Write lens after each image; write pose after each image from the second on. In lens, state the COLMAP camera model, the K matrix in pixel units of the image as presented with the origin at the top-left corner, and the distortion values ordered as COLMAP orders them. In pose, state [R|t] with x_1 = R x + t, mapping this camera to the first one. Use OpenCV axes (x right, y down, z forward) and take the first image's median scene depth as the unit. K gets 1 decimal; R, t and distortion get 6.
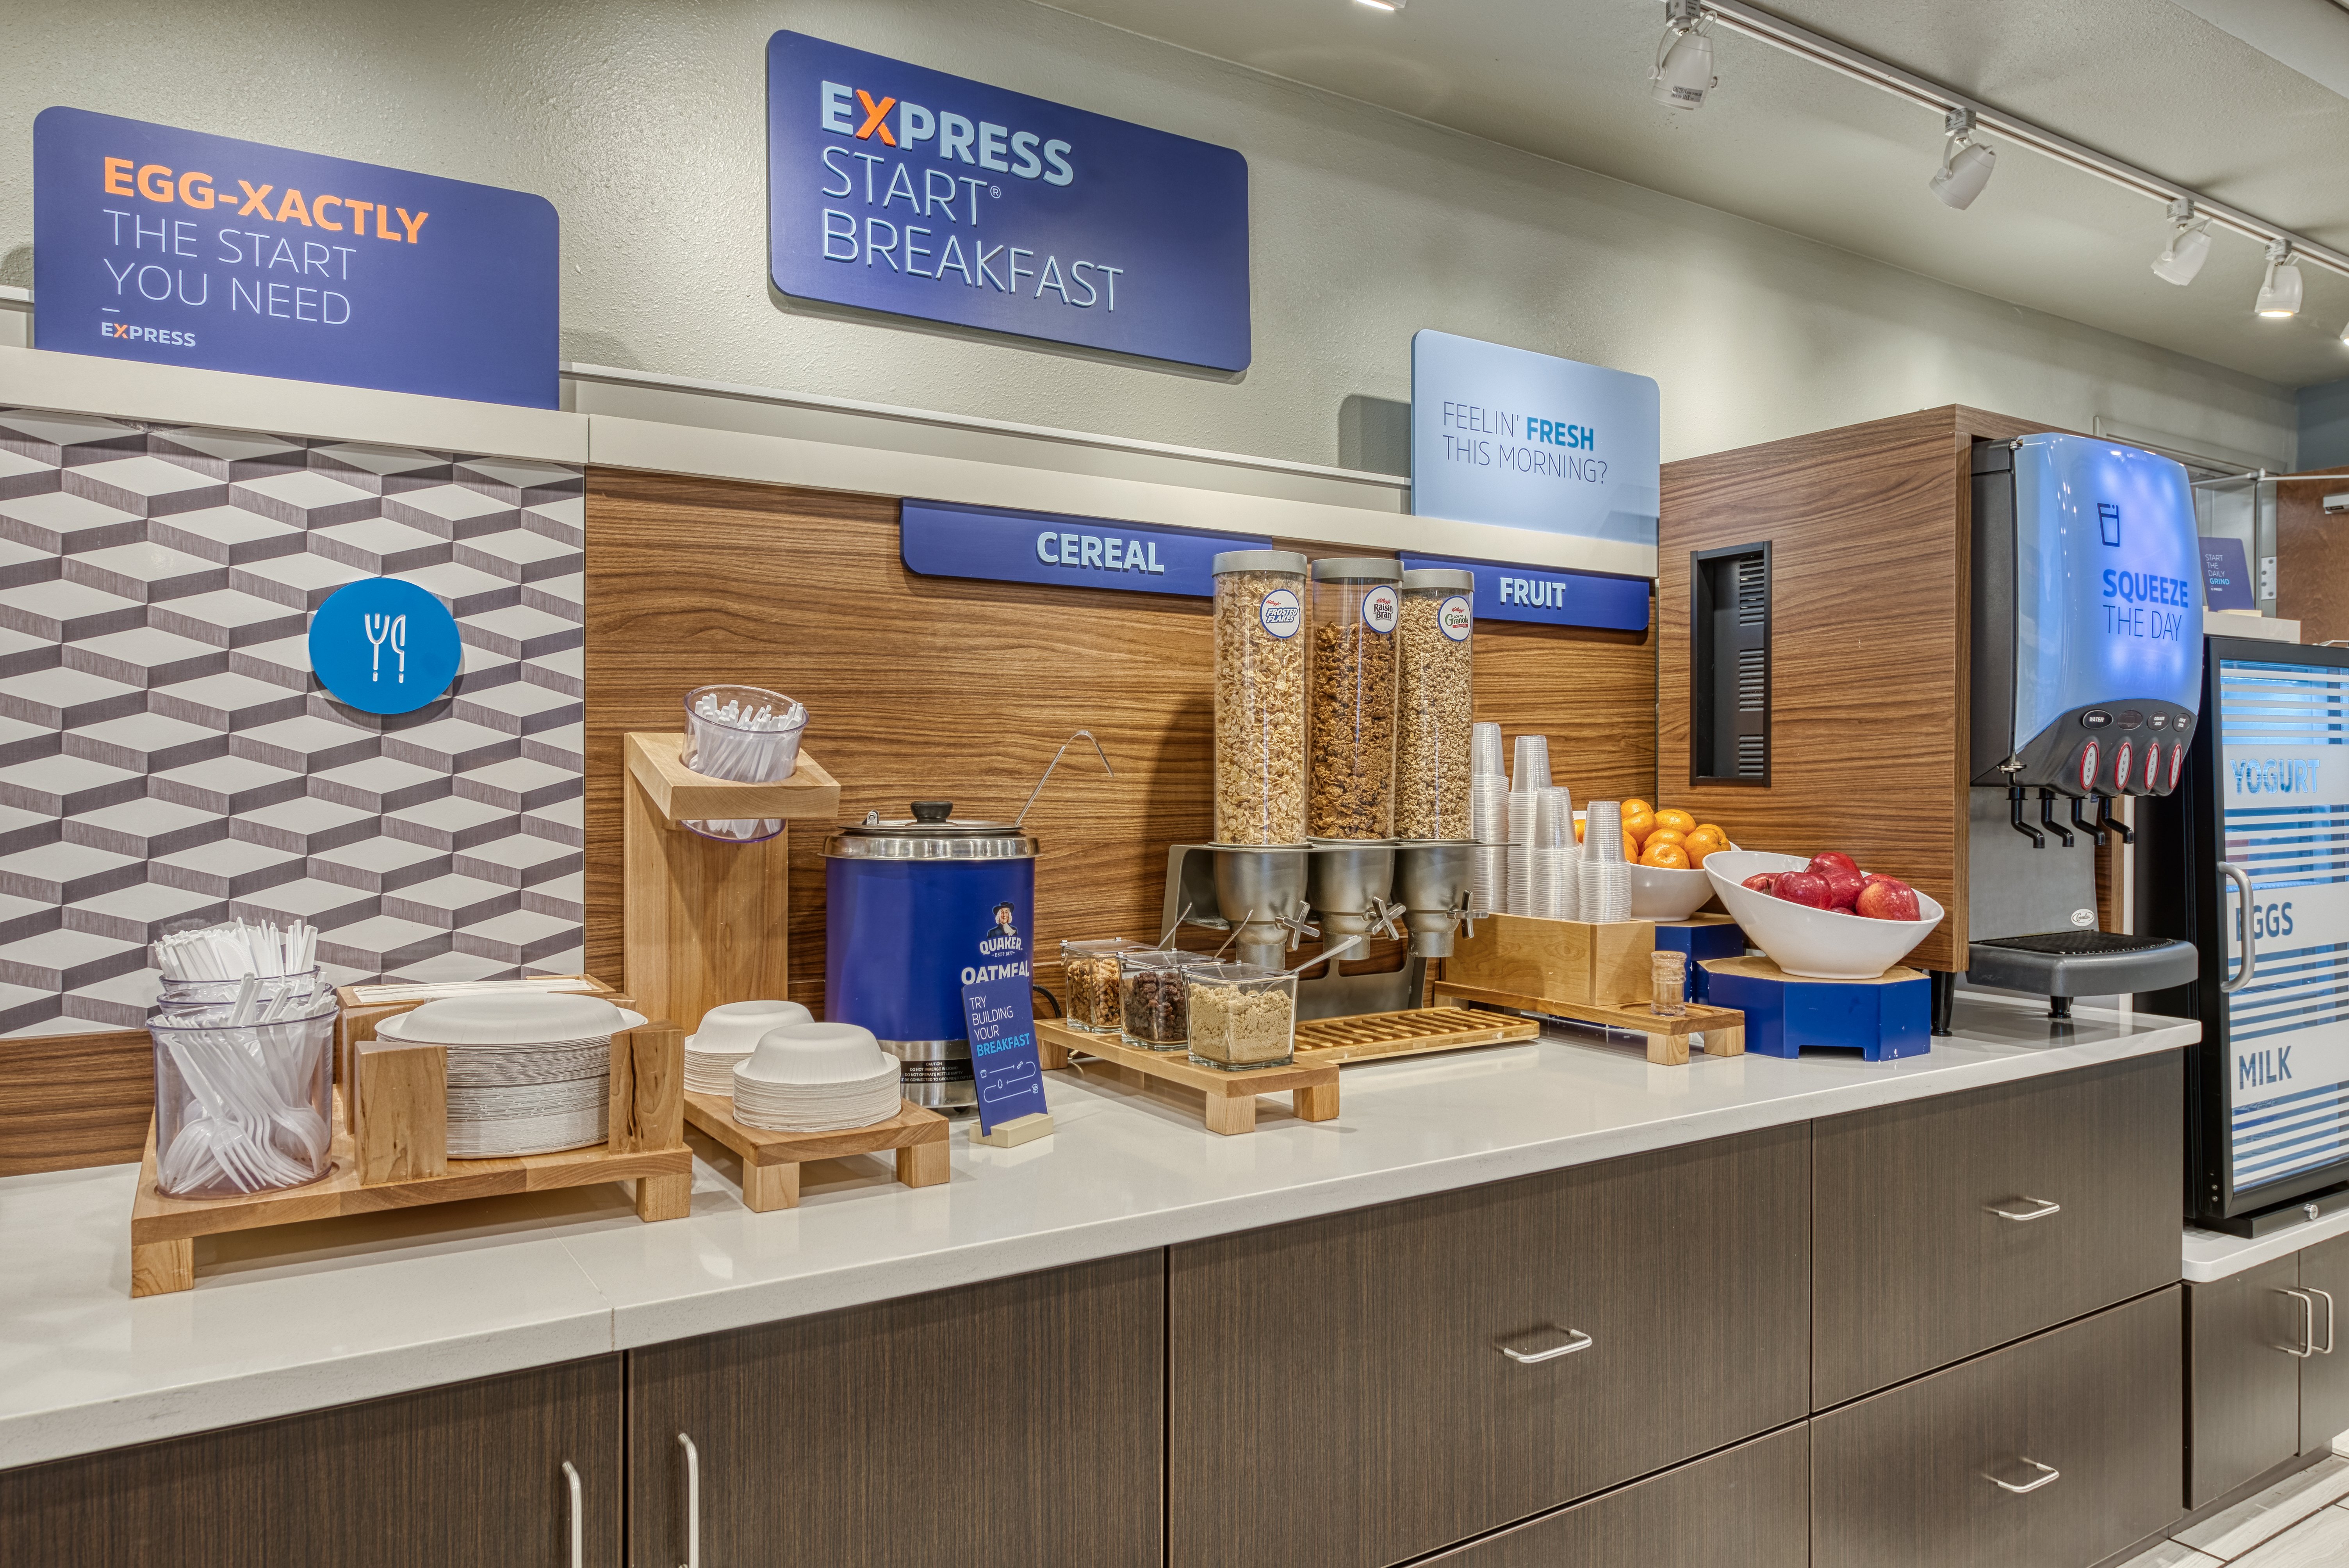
lens RADIAL K [[1547.6, 0, 1174.8], [0, 1547.6, 768.9], [0, 0, 1]] dist [0.008766, -0.000266]
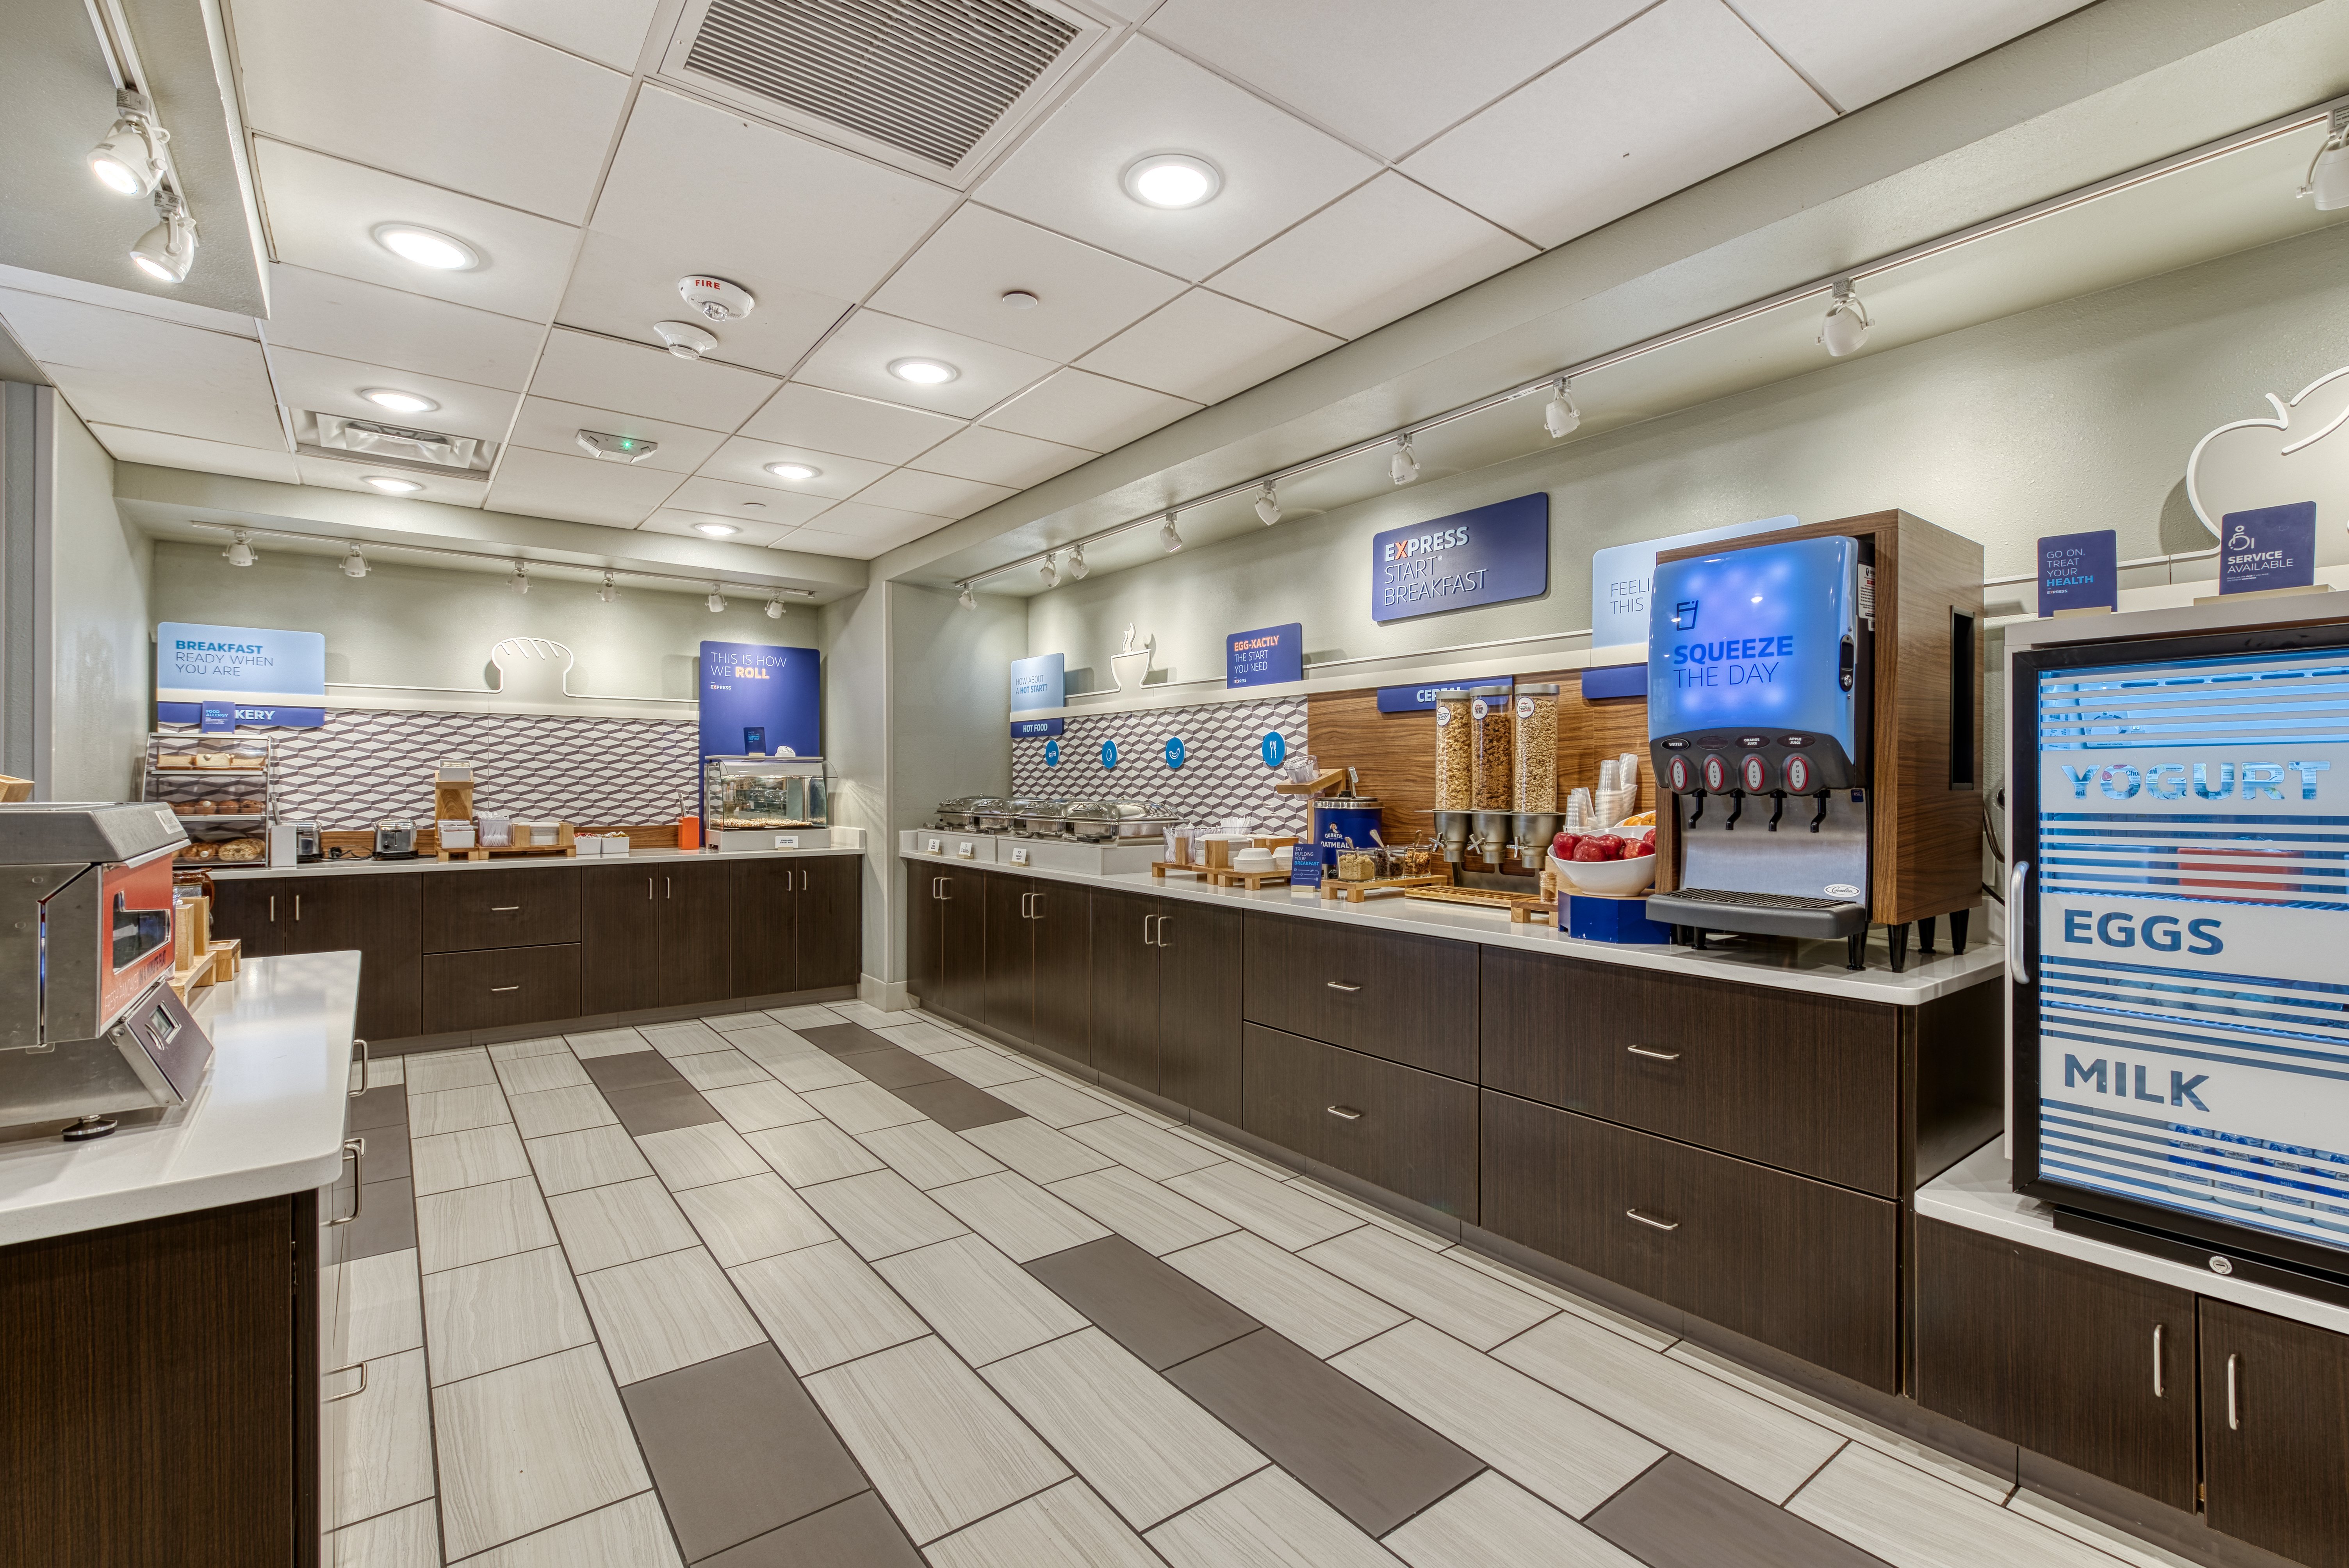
lens RADIAL K [[1043.9, 0, 1176.5], [0, 1043.9, 786.4], [0, 0, 1]] dist [0.001558, 0.000020]
pose [[0.071524, 0.001225, -0.997438, 1.924244], [-0.001999, 0.999997, 0.001085, 0.011700], [0.997437, 0.001917, 0.071526, 0.522618]]
